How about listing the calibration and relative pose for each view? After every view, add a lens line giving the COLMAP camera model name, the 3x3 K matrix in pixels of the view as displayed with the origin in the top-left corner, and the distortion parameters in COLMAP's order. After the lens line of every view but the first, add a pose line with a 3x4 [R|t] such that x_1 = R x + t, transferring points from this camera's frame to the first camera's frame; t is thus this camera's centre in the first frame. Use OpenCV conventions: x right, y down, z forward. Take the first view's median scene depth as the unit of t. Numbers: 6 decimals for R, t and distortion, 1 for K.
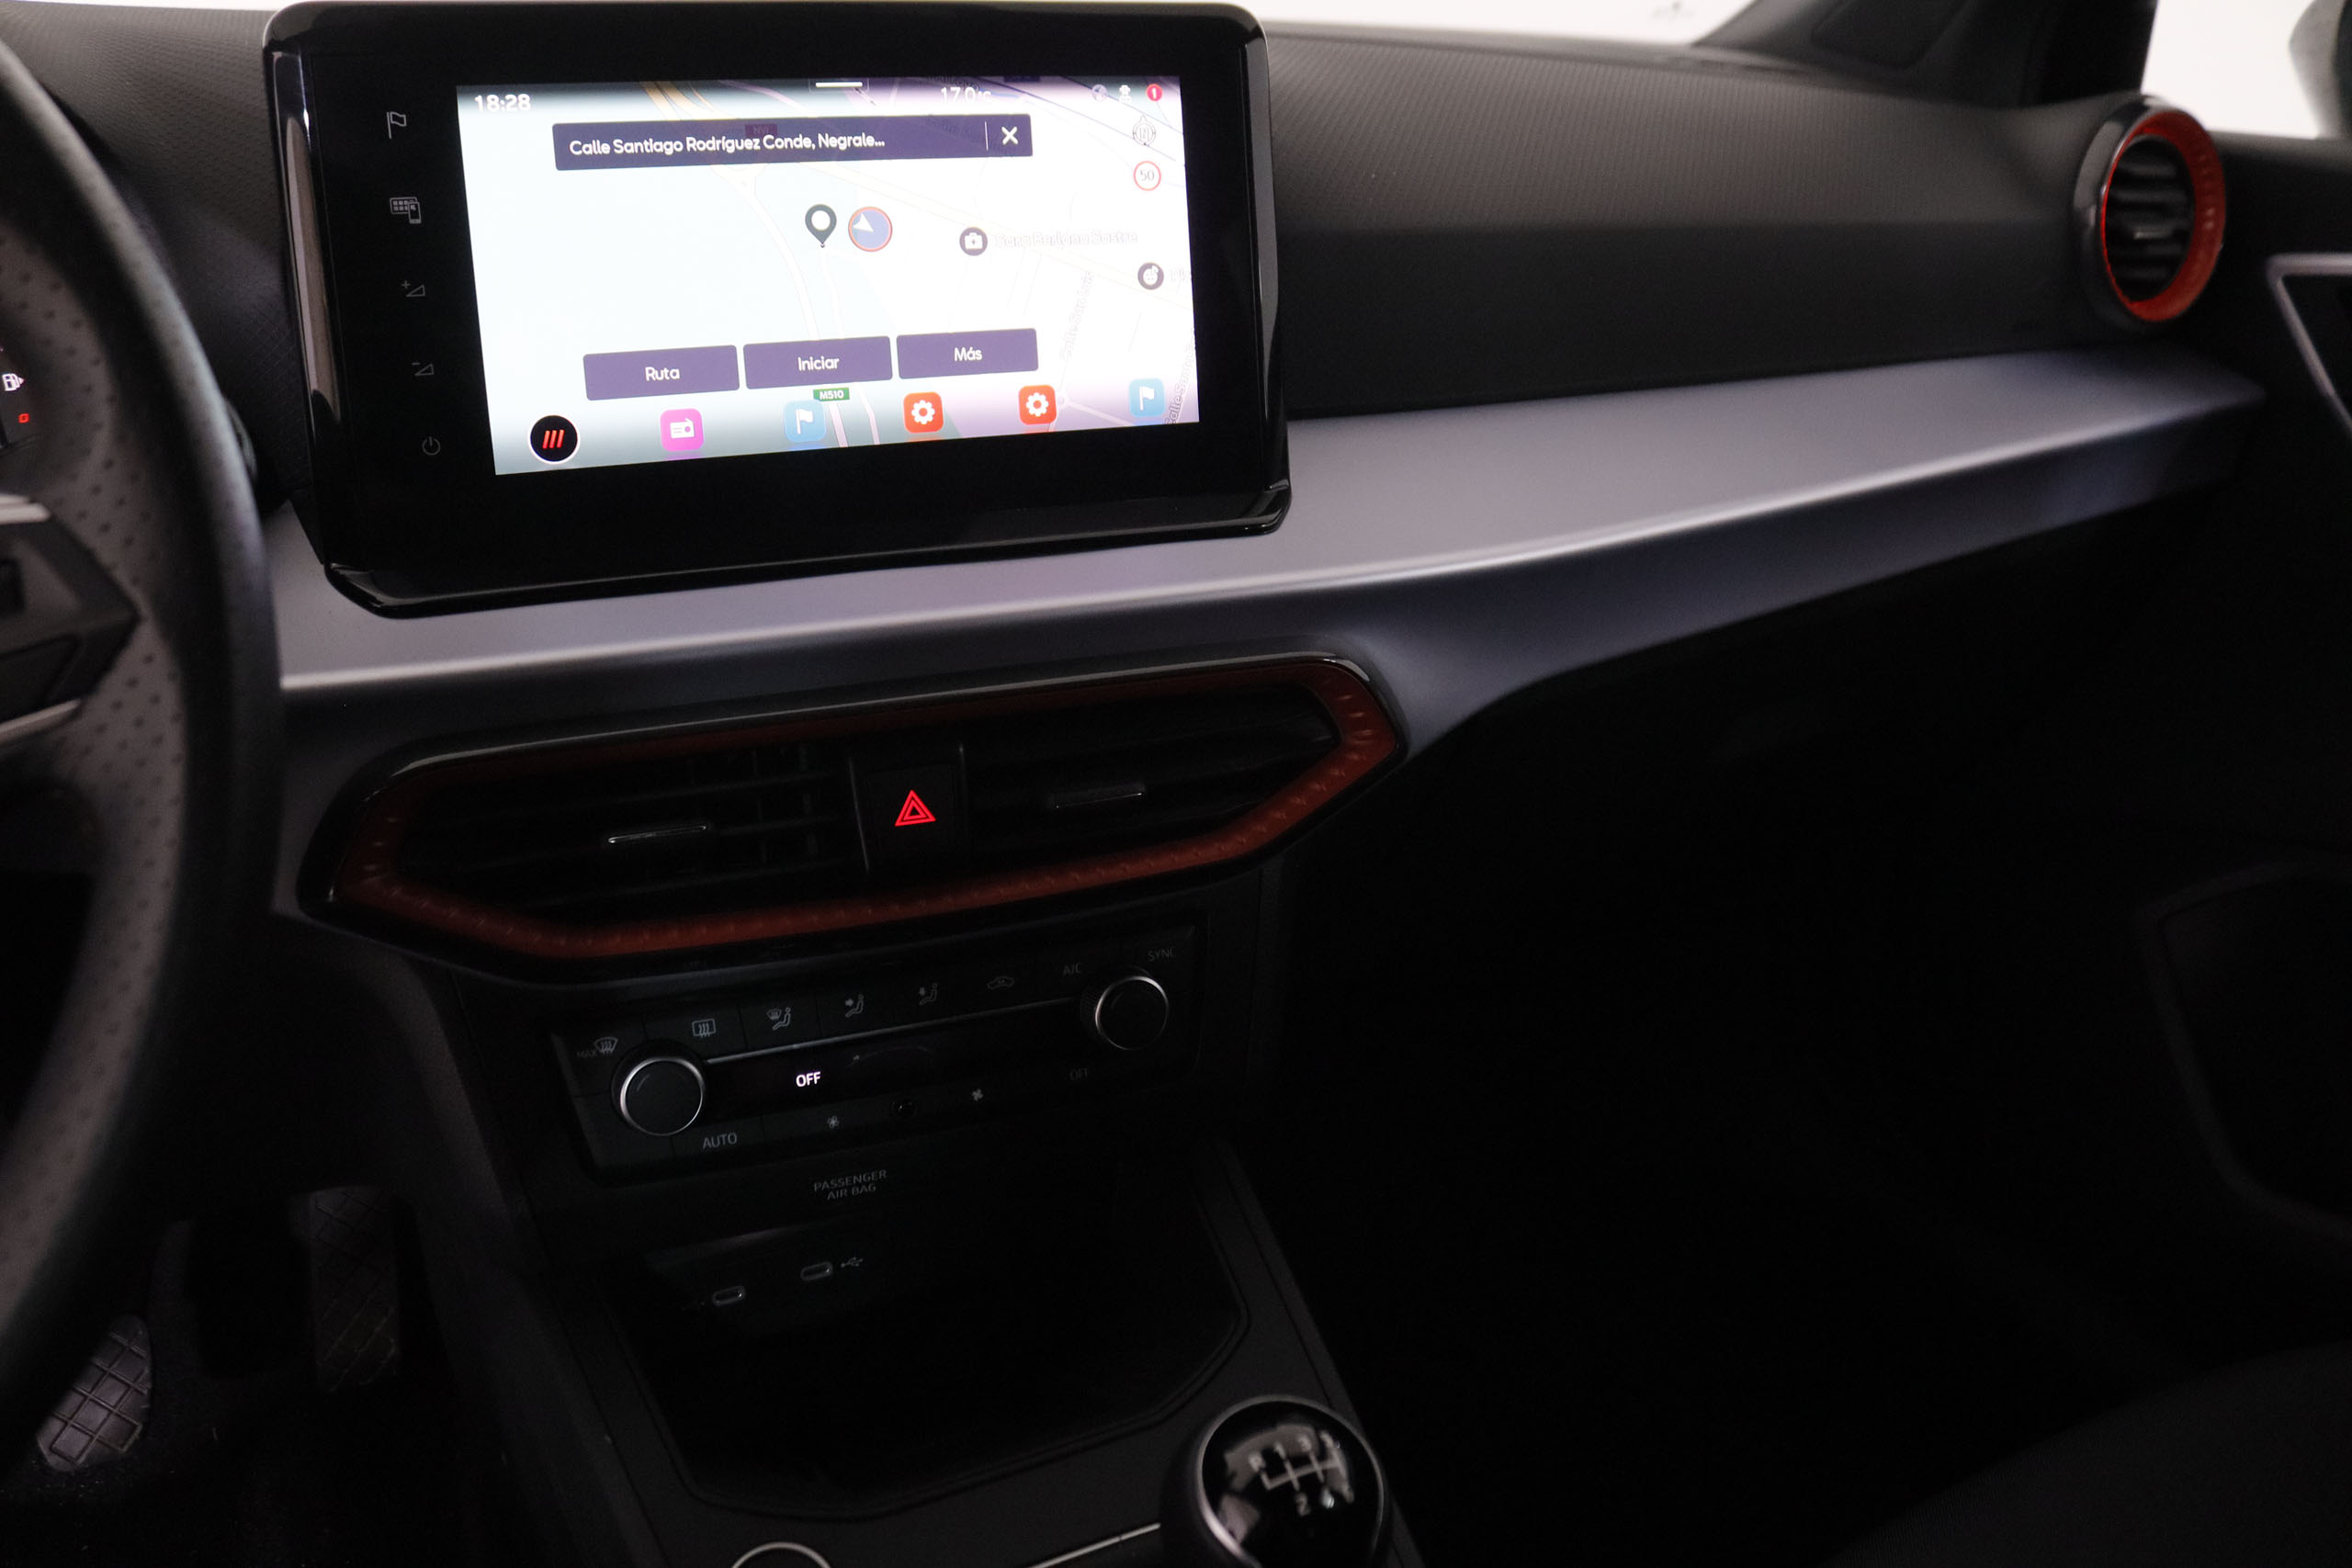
lens RADIAL K [[1939.9, 0, 1176.0], [0, 1939.9, 784.0], [0, 0, 1]] dist [-0.174461, 0.175498]
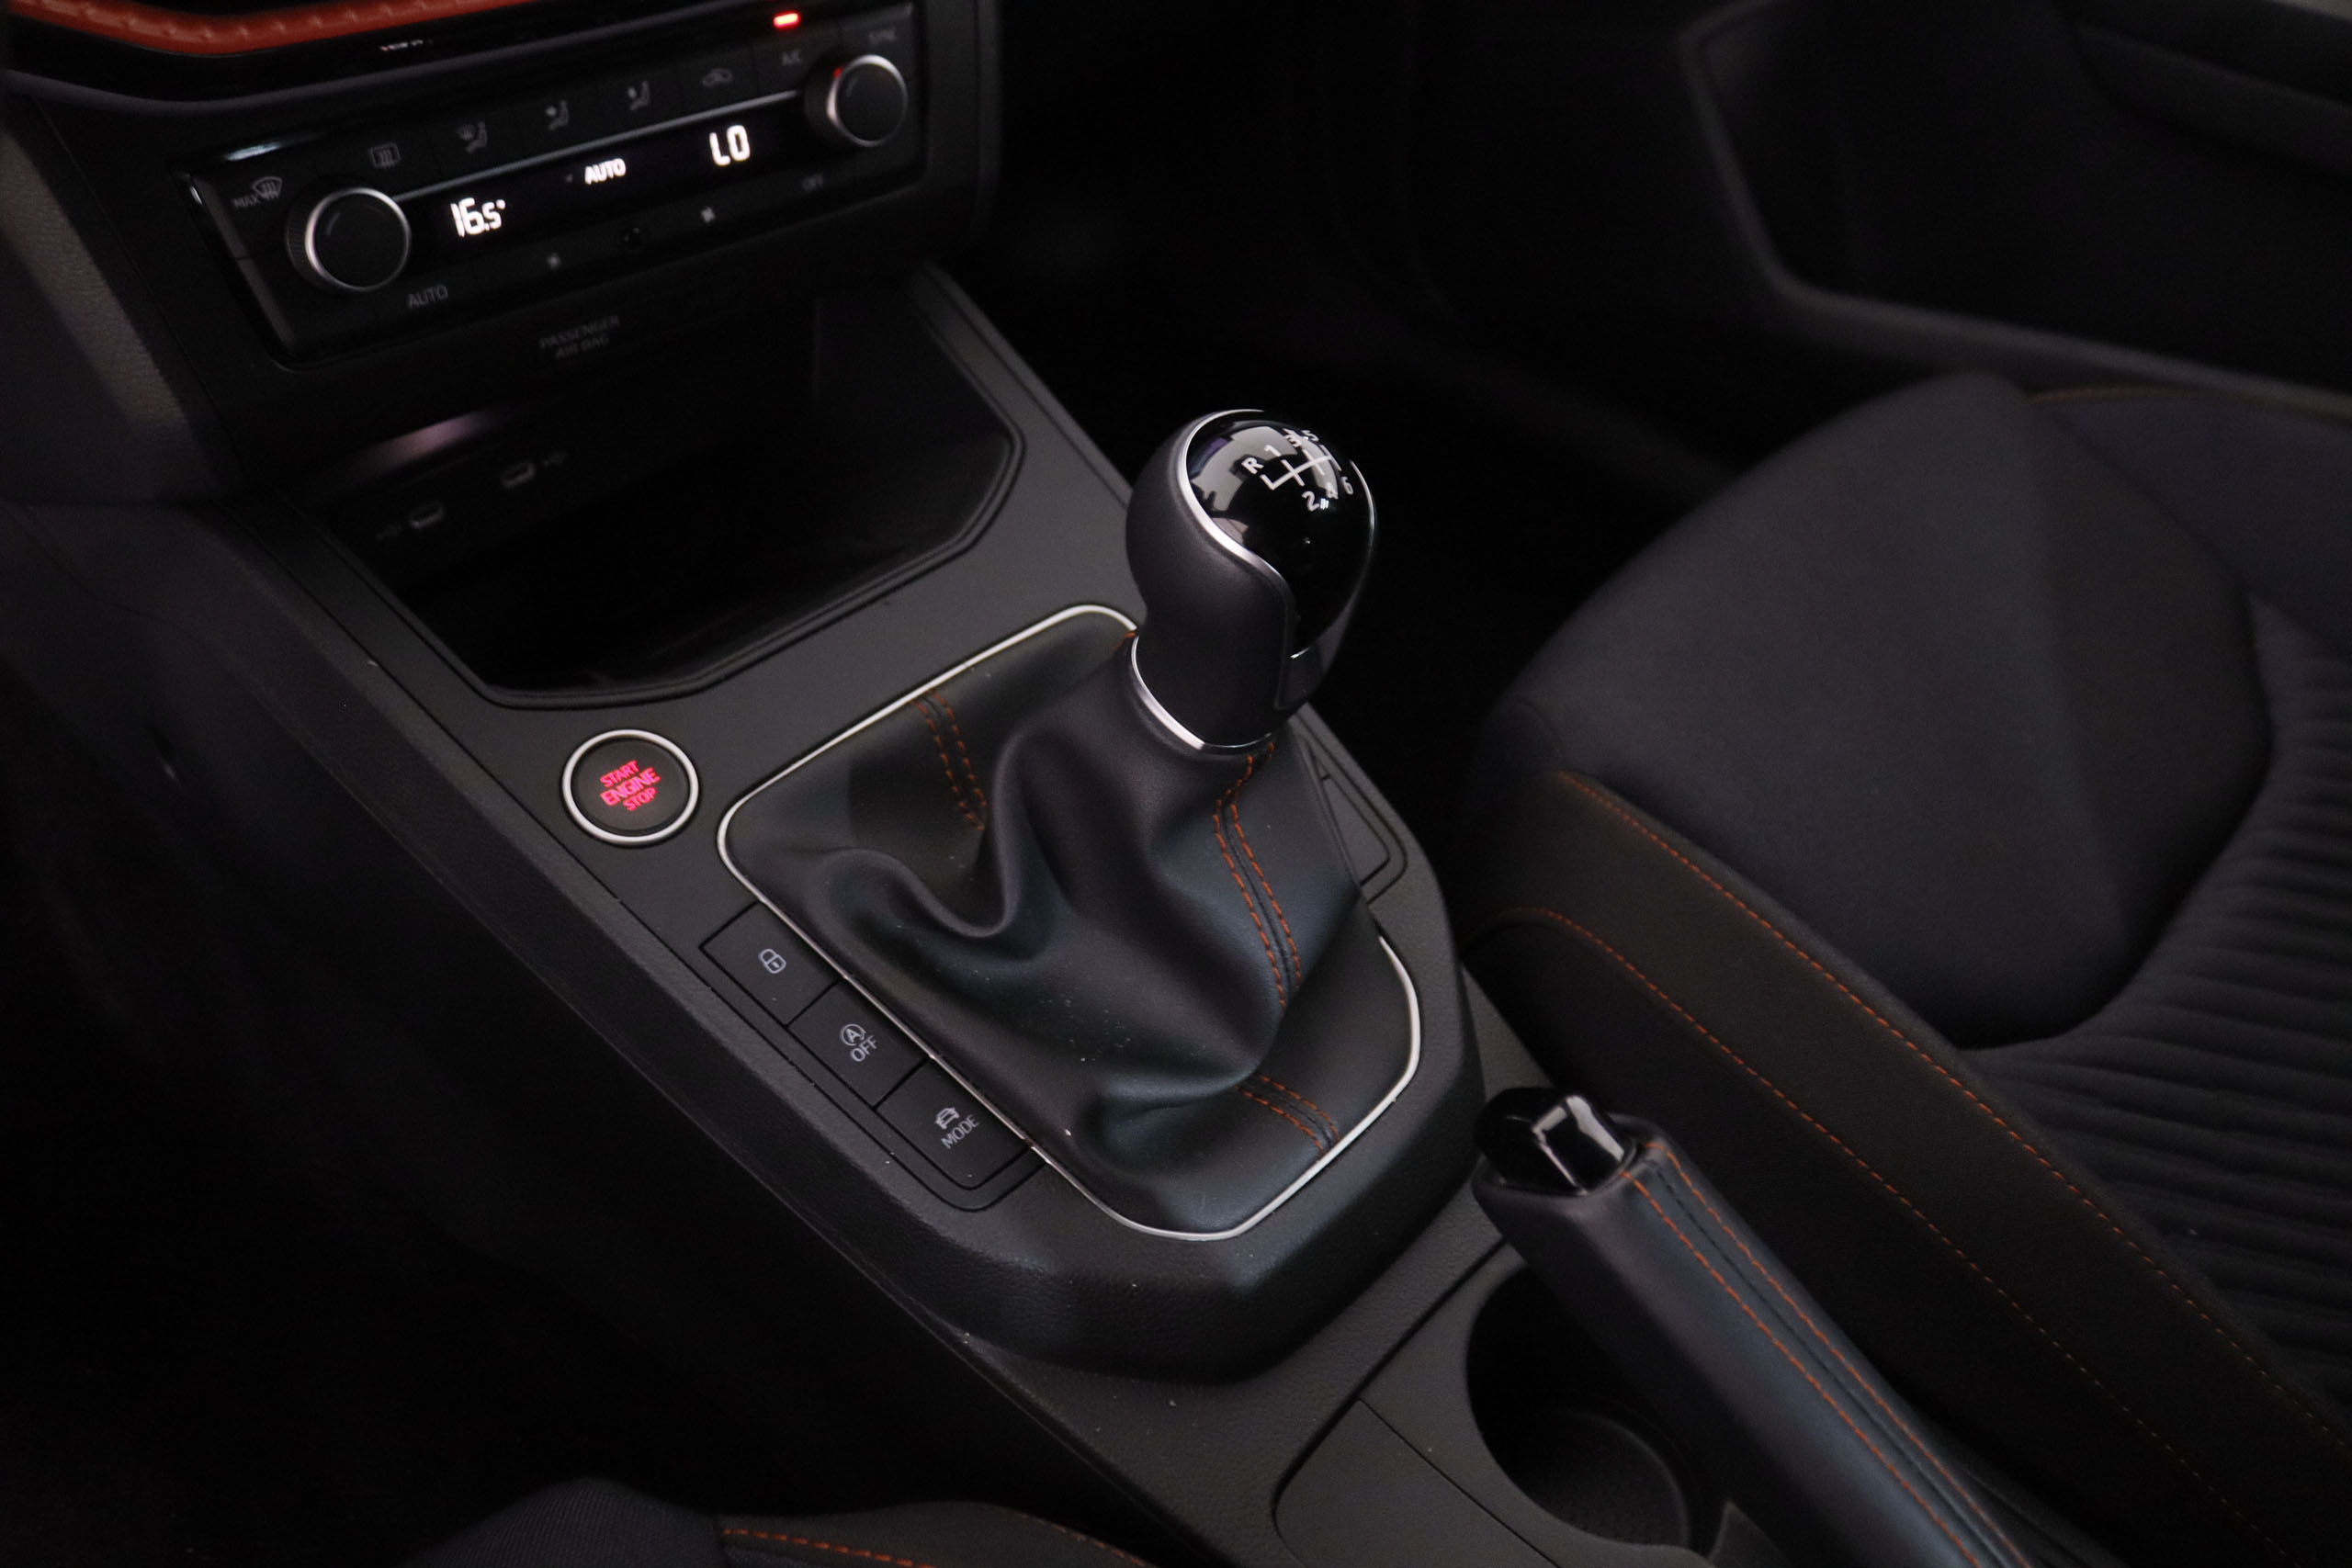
lens RADIAL K [[1939.9, 0, 1176.0], [0, 1939.9, 784.0], [0, 0, 1]] dist [-0.174461, 0.175498]
pose [[0.940851, -0.187404, 0.282274, -0.193556], [0.080185, 0.932599, 0.351894, 0.116967], [-0.329195, -0.308445, 0.892464, 0.093999]]
